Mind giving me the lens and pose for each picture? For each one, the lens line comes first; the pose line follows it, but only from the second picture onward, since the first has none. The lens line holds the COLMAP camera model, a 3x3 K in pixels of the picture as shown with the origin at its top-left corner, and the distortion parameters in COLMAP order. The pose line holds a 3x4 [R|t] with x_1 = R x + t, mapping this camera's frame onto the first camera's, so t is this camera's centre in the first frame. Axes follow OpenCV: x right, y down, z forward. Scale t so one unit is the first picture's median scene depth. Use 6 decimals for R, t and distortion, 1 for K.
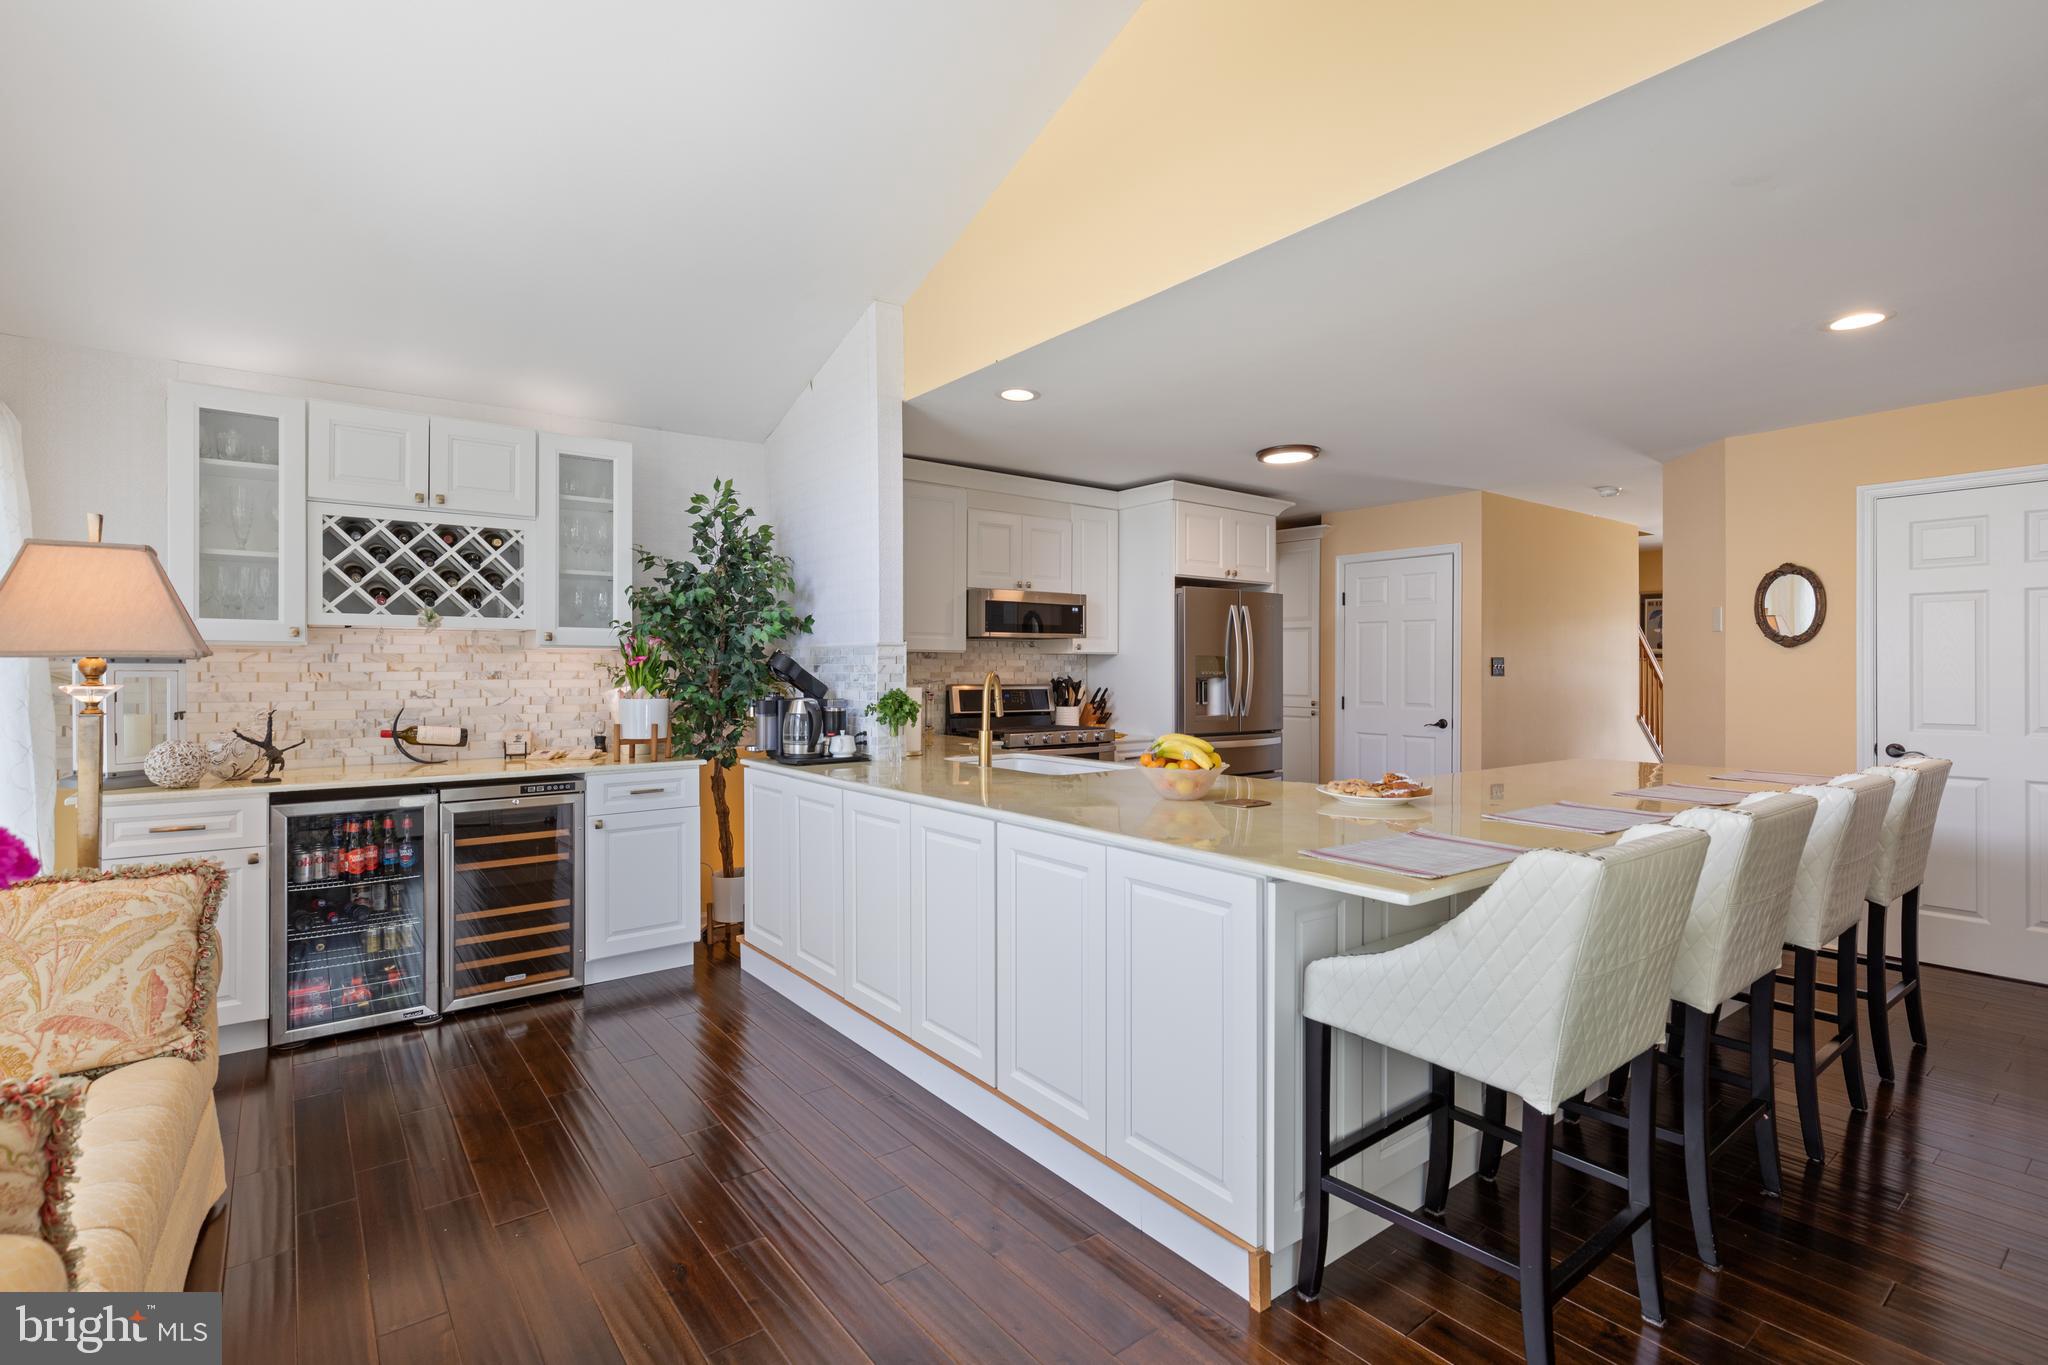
lens RADIAL K [[945.0, 0, 1028.2], [0, 945.0, 664.8], [0, 0, 1]] dist [0.004187, 0.000757]
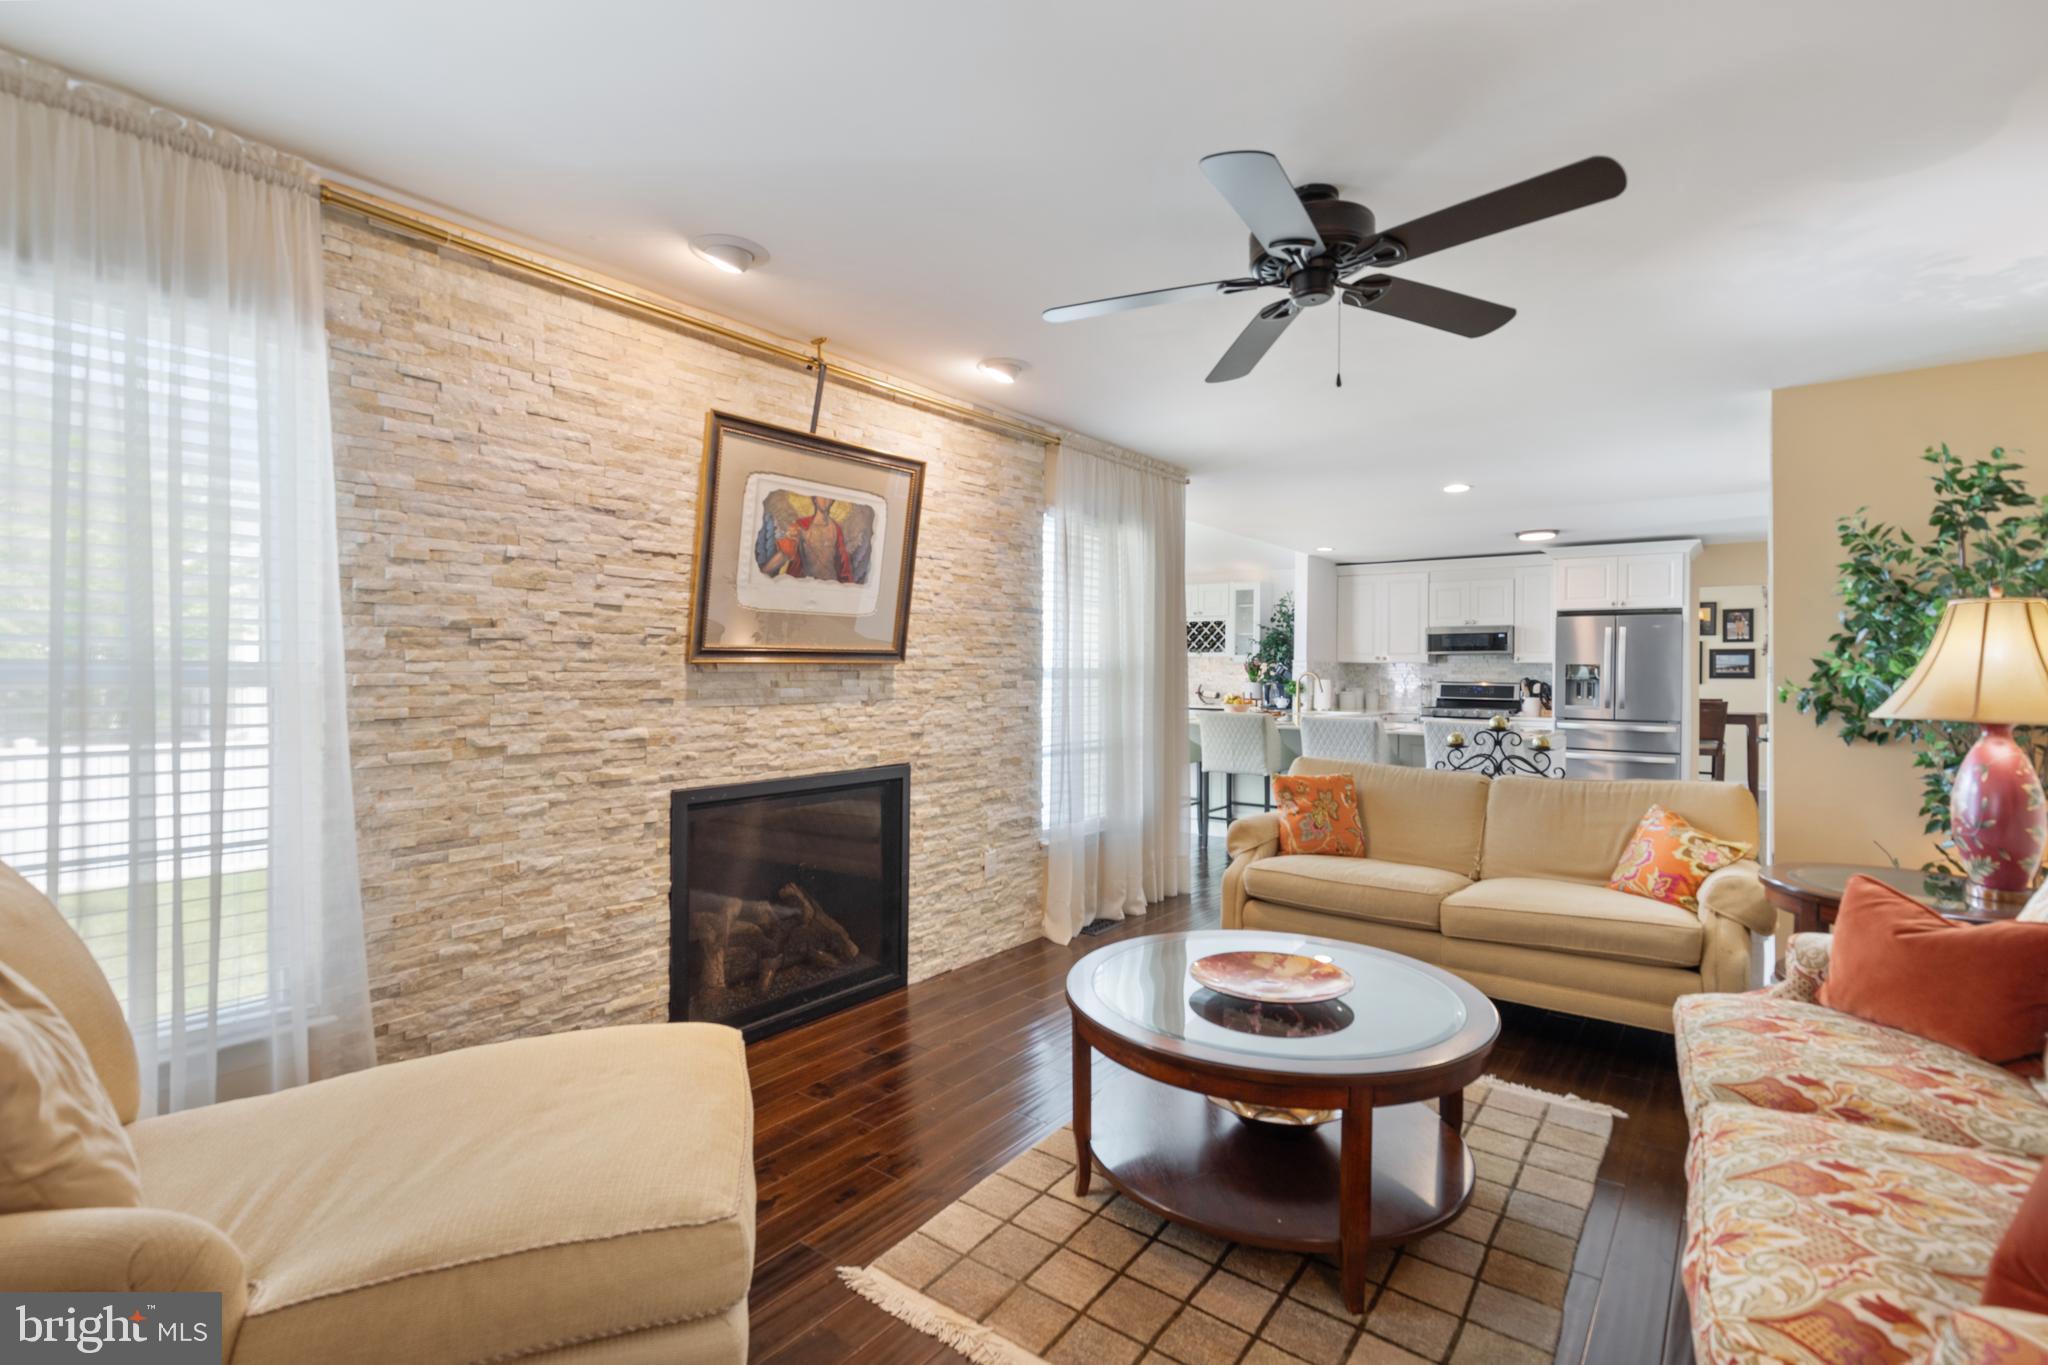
lens RADIAL K [[945.0, 0, 1027.7], [0, 945.0, 680.1], [0, 0, 1]] dist [0.004187, 0.000757]
pose [[0.245861, 0.005282, -0.969291, 1.944389], [-0.010419, 0.999942, 0.002806, 0.028477], [0.969249, 0.009409, 0.245902, -0.224142]]
